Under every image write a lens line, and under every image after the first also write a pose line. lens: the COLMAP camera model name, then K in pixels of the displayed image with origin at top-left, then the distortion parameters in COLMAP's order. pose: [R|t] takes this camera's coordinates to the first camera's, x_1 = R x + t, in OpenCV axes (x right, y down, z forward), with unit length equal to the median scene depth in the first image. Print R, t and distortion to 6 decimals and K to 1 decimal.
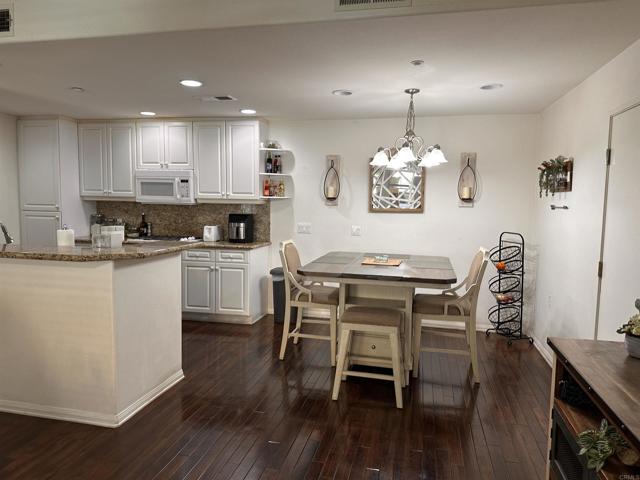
lens RADIAL K [[449.5, 0, 320.0], [0, 449.5, 240.0], [0, 0, 1]] dist [0.106906, -0.159438]
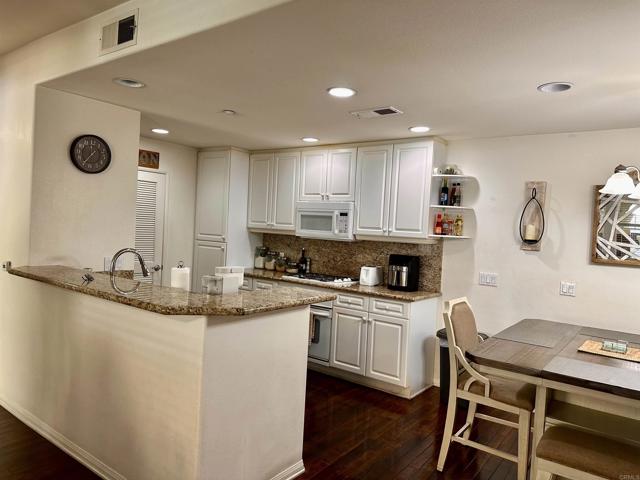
lens RADIAL K [[449.5, 0, 320.0], [0, 449.5, 240.0], [0, 0, 1]] dist [0.106906, -0.159438]
pose [[0.915478, 0.042887, -0.400076, 0.009073], [-0.072827, 0.995542, -0.059929, -0.025634], [0.395723, 0.084000, 0.914520, 0.198577]]
